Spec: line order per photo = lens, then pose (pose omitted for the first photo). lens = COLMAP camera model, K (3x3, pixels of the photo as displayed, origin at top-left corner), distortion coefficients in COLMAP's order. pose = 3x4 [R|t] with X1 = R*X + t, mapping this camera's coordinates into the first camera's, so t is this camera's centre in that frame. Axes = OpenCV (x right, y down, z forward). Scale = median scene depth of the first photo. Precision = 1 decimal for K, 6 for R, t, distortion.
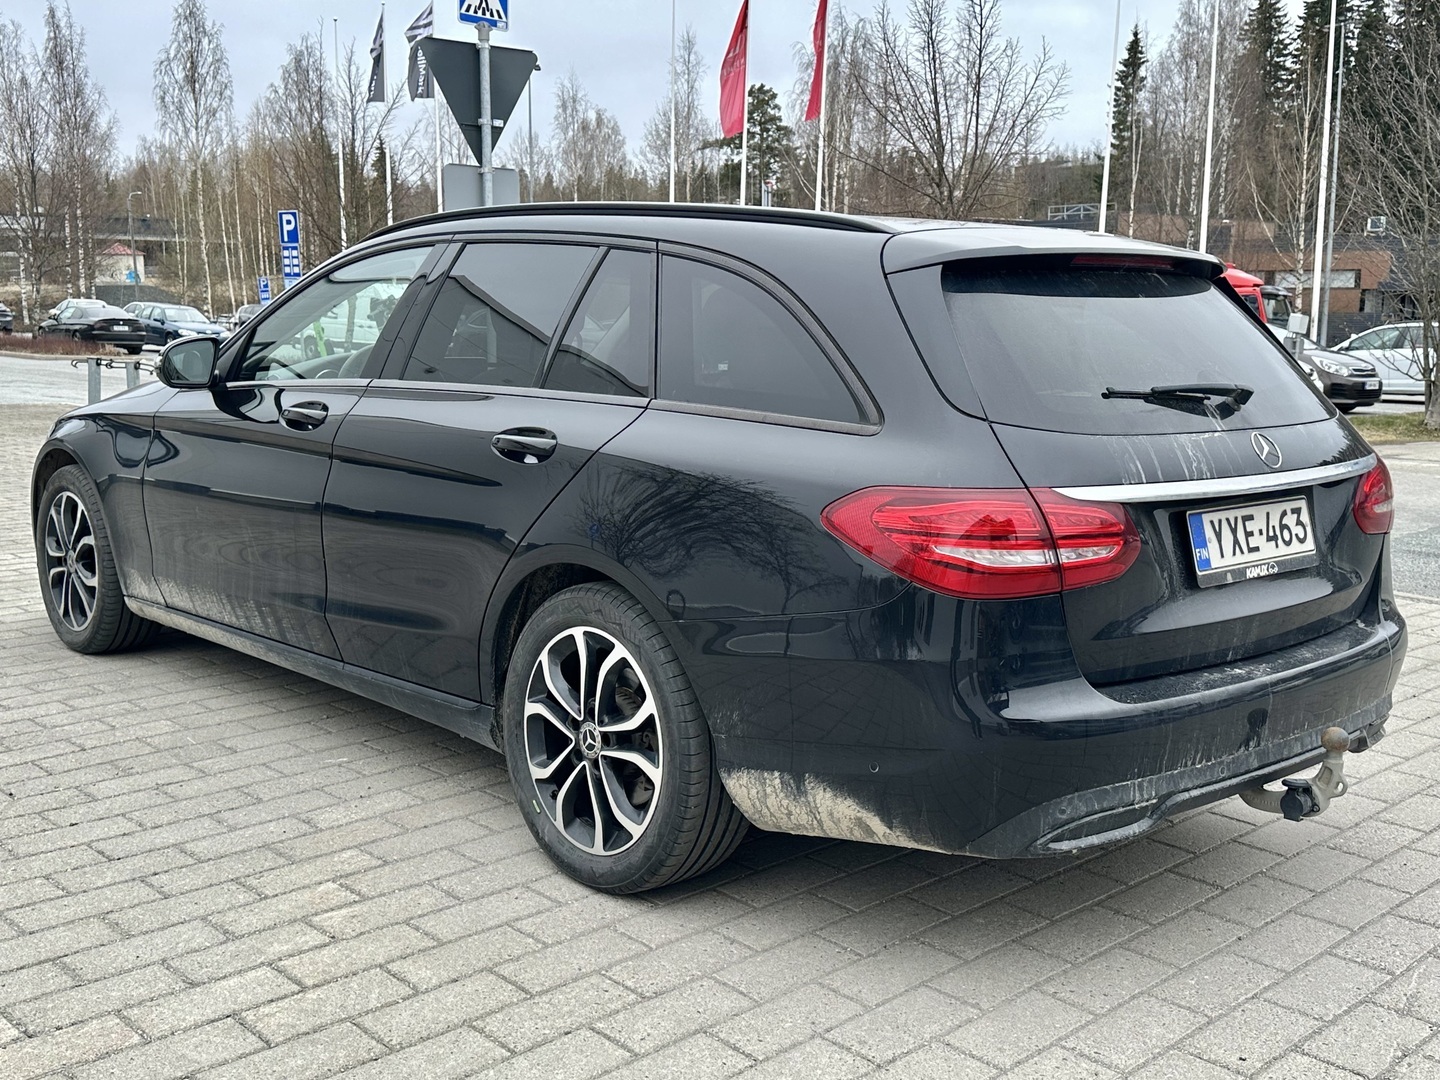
lens RADIAL K [[1548.4, 0, 718.1], [0, 1548.4, 539.0], [0, 0, 1]] dist [0.003587, 0.000000]
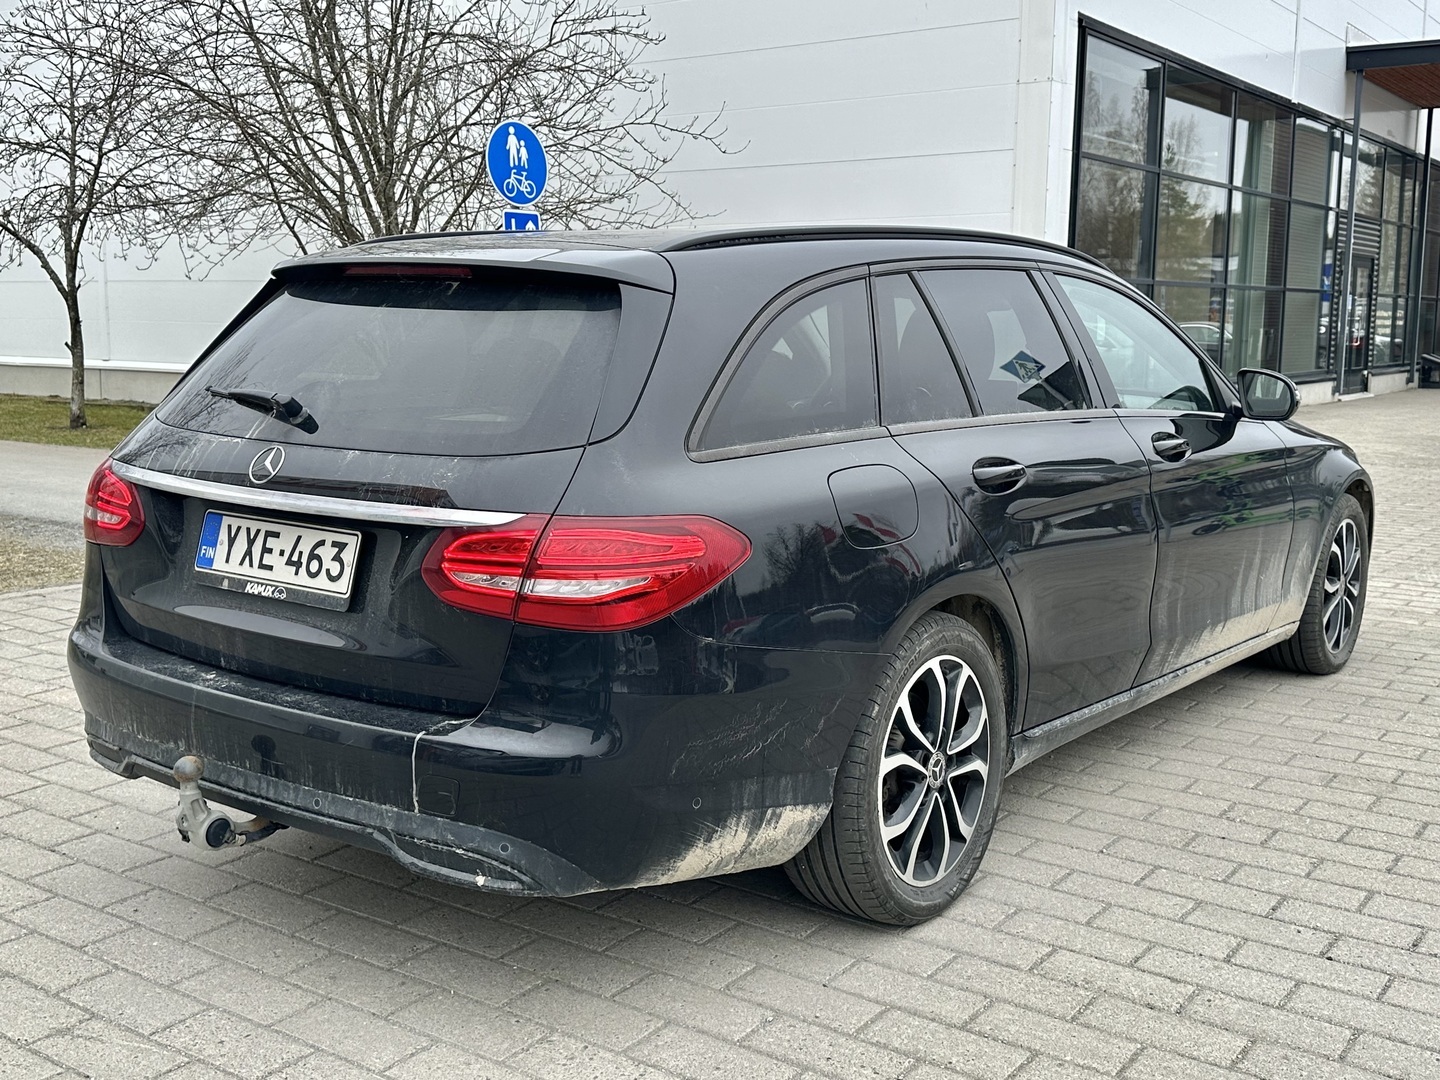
lens RADIAL K [[1548.4, 0, 722.2], [0, 1548.4, 541.4], [0, 0, 1]] dist [0.003587, 0.000000]
pose [[0.172223, 0.123283, -0.977313, 1.318702], [-0.160129, 0.982445, 0.095713, -0.144495], [0.971956, 0.140012, 0.188941, 1.085191]]
